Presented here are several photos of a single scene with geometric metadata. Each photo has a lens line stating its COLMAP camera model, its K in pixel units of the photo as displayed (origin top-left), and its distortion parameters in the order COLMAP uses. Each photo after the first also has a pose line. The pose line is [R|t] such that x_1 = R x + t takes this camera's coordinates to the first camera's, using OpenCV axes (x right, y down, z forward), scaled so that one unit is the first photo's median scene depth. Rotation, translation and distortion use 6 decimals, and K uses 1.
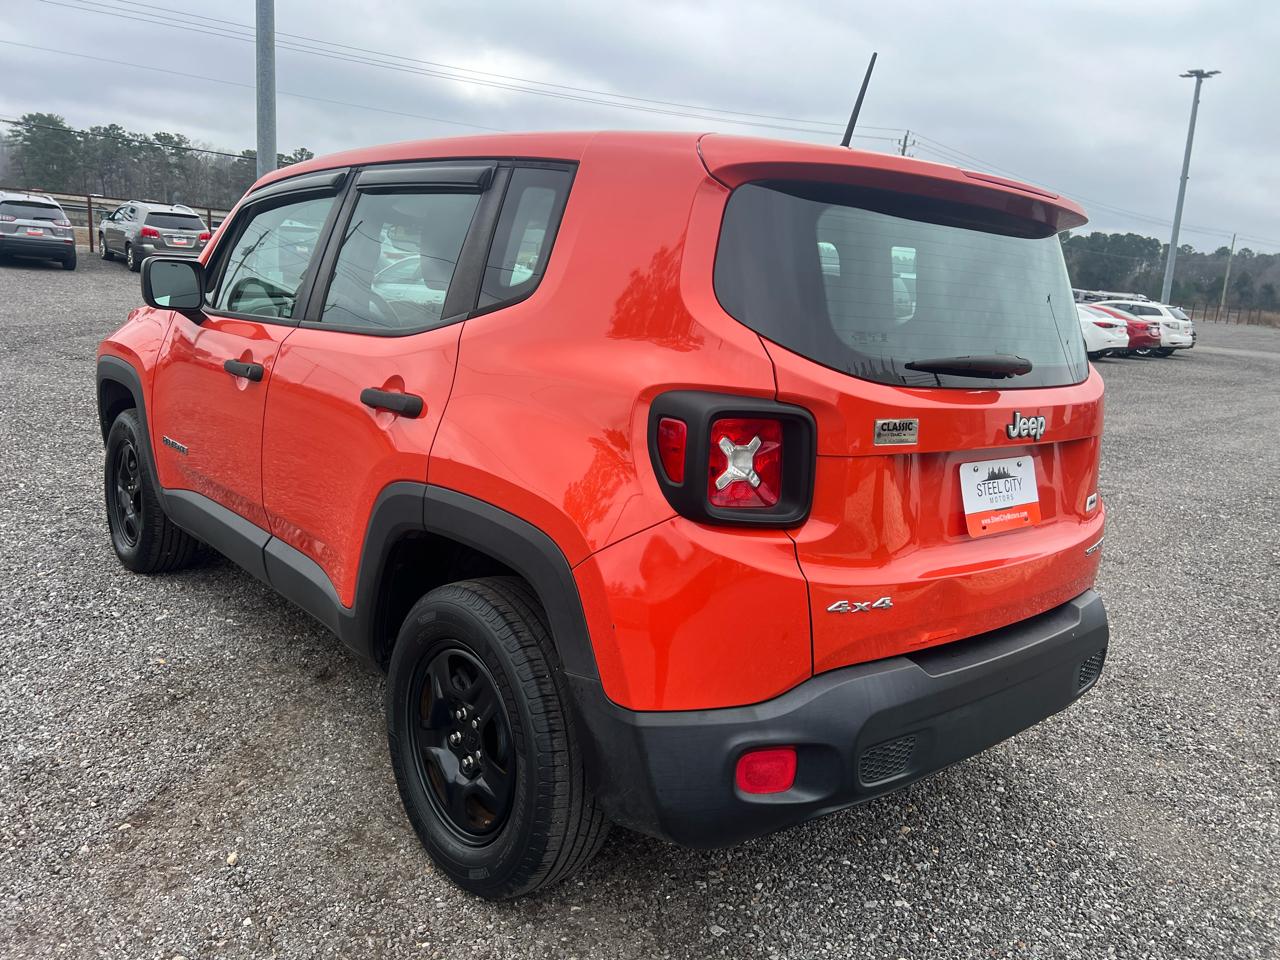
lens RADIAL K [[957.2, 0, 634.7], [0, 957.2, 481.9], [0, 0, 1]] dist [0.050694, -0.055341]
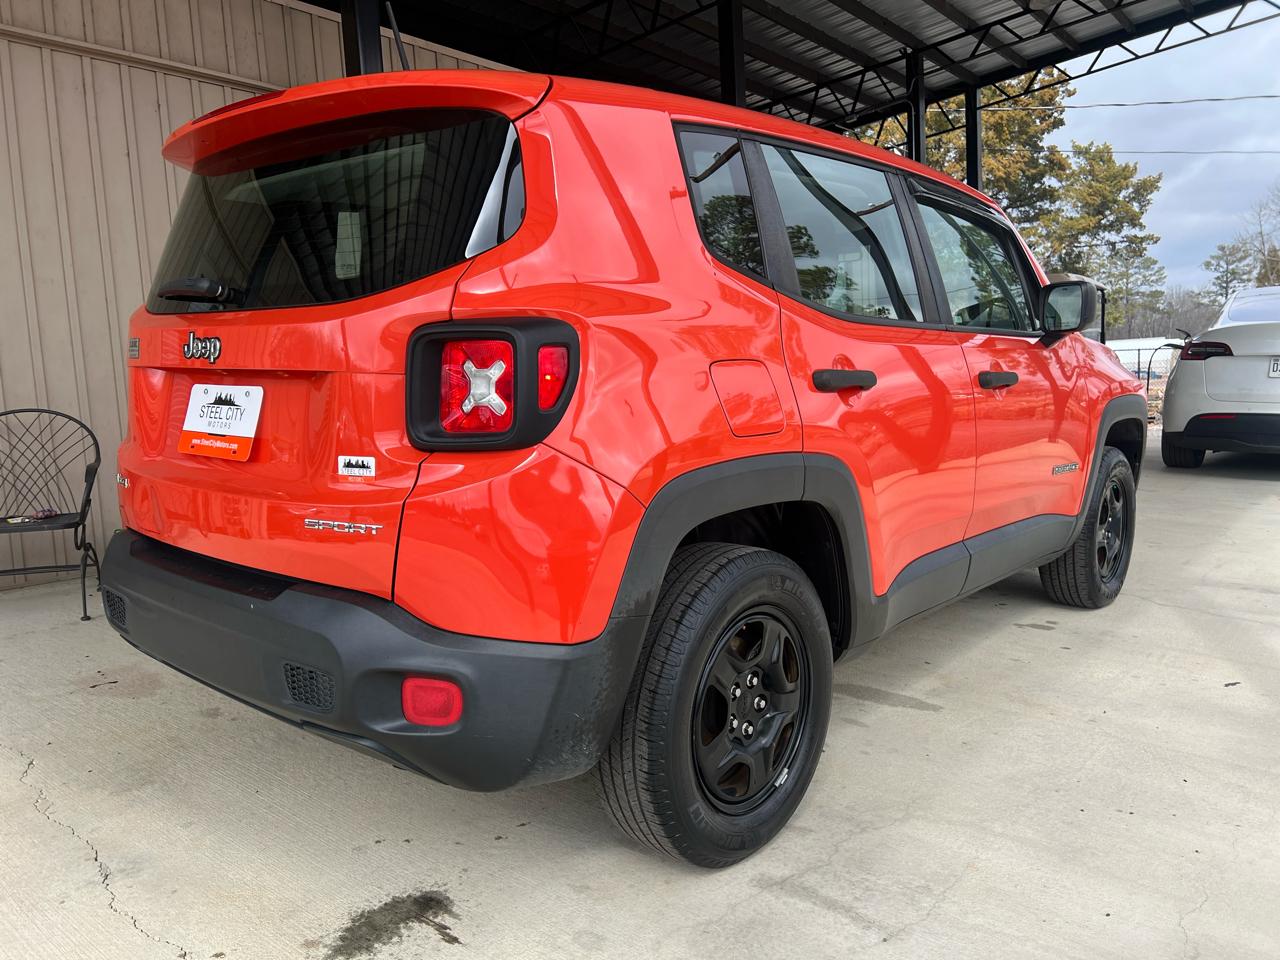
lens RADIAL K [[957.2, 0, 652.0], [0, 957.2, 491.0], [0, 0, 1]] dist [0.050694, -0.055341]
pose [[0.133210, 0.065919, -0.988893, 1.363317], [-0.174874, 0.983694, 0.042016, -0.033055], [0.975538, 0.167334, 0.142565, 1.255276]]
